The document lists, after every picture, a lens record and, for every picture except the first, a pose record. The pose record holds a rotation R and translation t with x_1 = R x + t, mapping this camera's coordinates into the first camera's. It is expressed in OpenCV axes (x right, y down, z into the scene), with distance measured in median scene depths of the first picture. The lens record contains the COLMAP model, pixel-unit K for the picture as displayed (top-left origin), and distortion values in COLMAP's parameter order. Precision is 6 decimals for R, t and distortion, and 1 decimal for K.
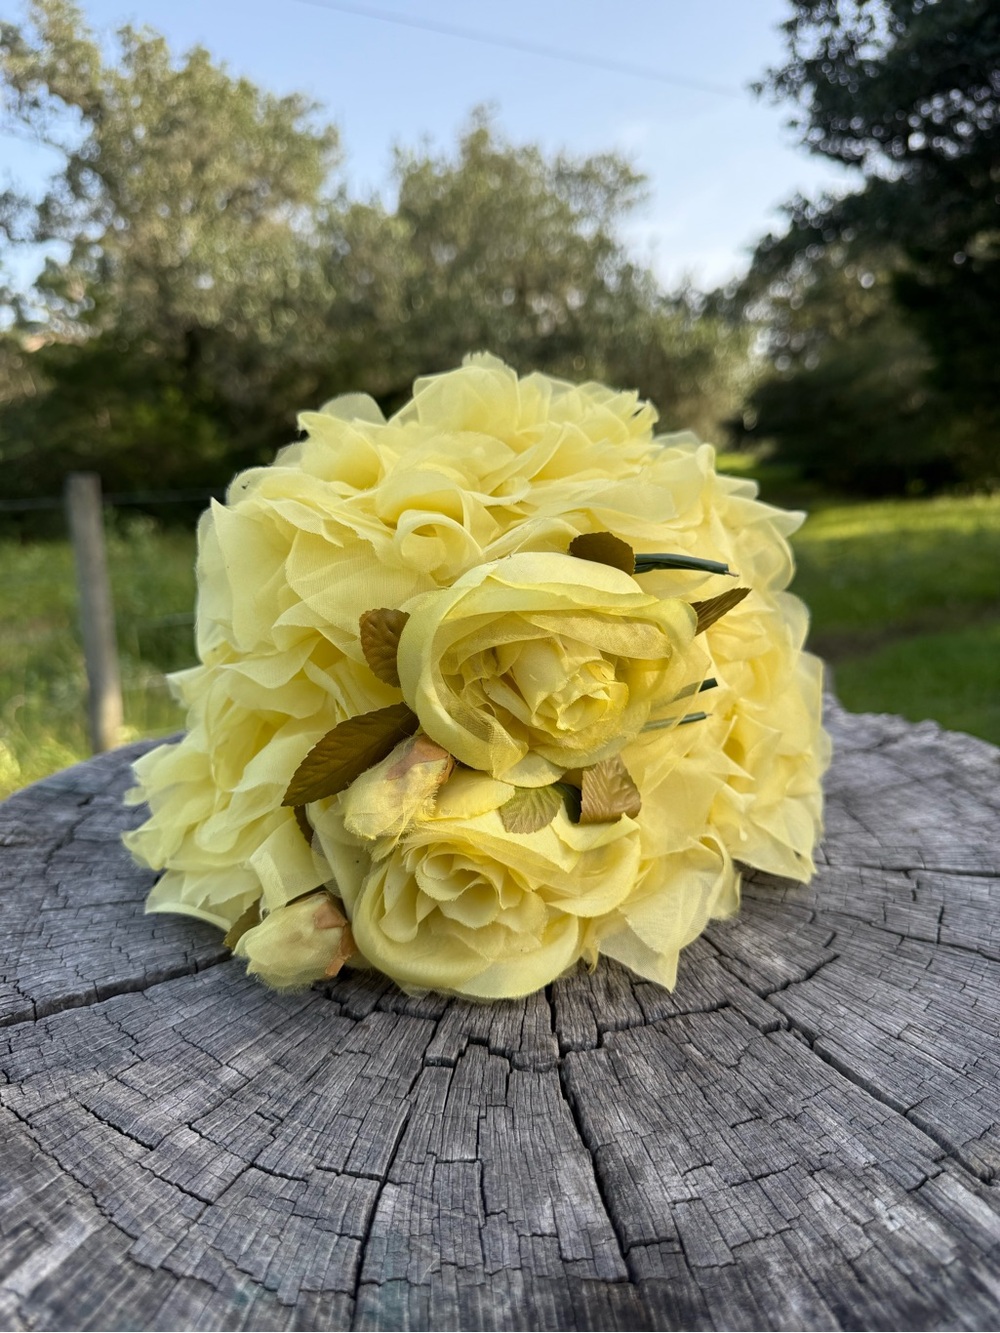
lens RADIAL K [[1014.2, 0, 501.7], [0, 1014.2, 660.9], [0, 0, 1]] dist [-0.019161, -0.000276]
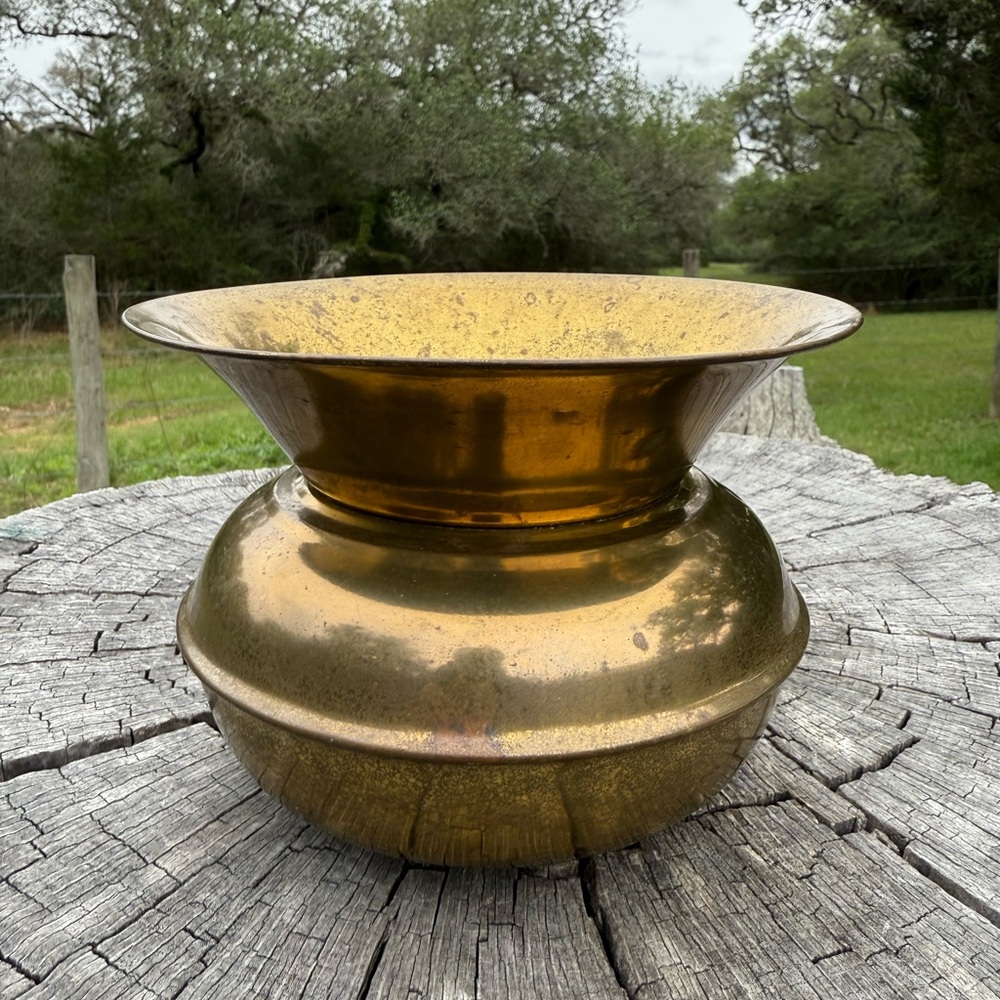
lens RADIAL K [[991.5, 0, 495.3], [0, 991.5, 403.6], [0, 0, 1]] dist [0.017057, 0.000000]
pose [[0.999805, 0.019626, 0.002230, -0.015267], [-0.019483, 0.998450, -0.052144, 0.069243], [-0.003250, 0.052090, 0.998637, 0.181829]]
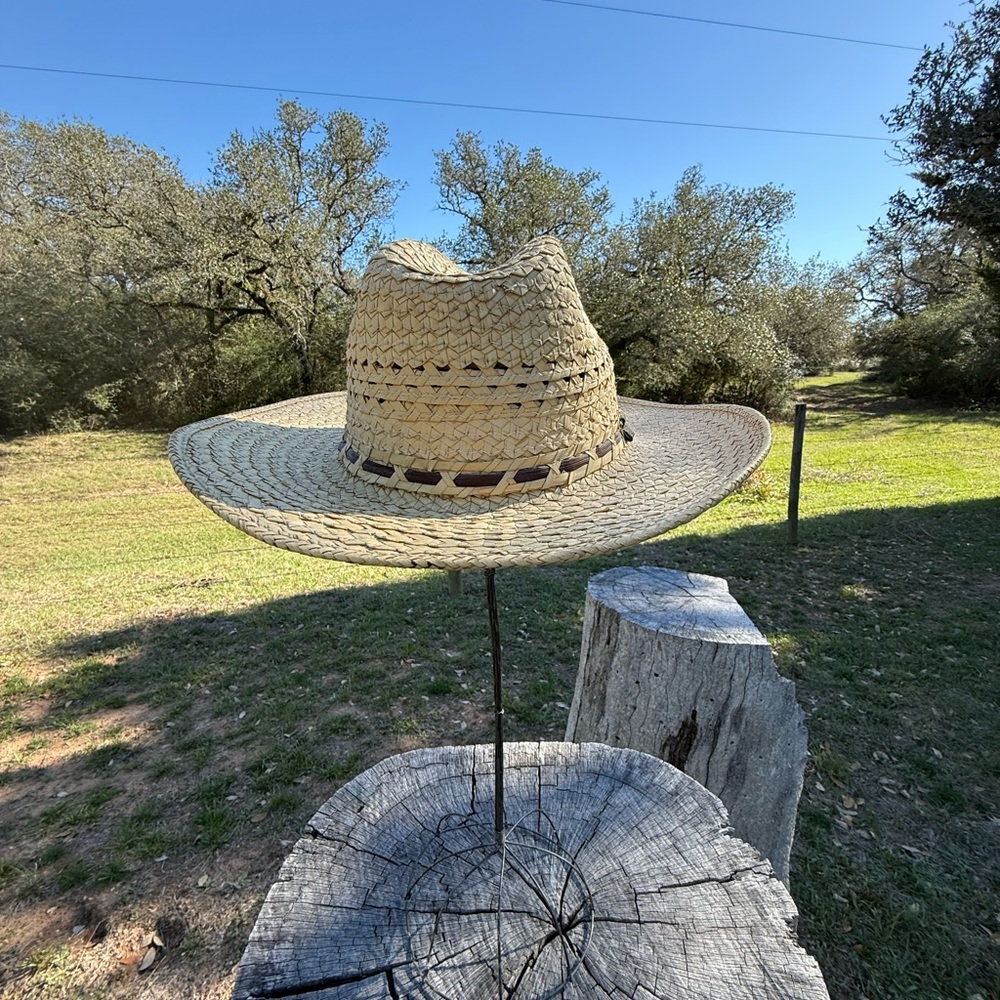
lens RADIAL K [[544.3, 0, 493.0], [0, 544.3, 485.2], [0, 0, 1]] dist [0.001992, -0.000978]
pose [[0.939282, 0.072720, -0.335354, 0.363892], [-0.061428, 0.997134, 0.044172, -0.977316], [0.337605, -0.020890, 0.941056, -0.127836]]
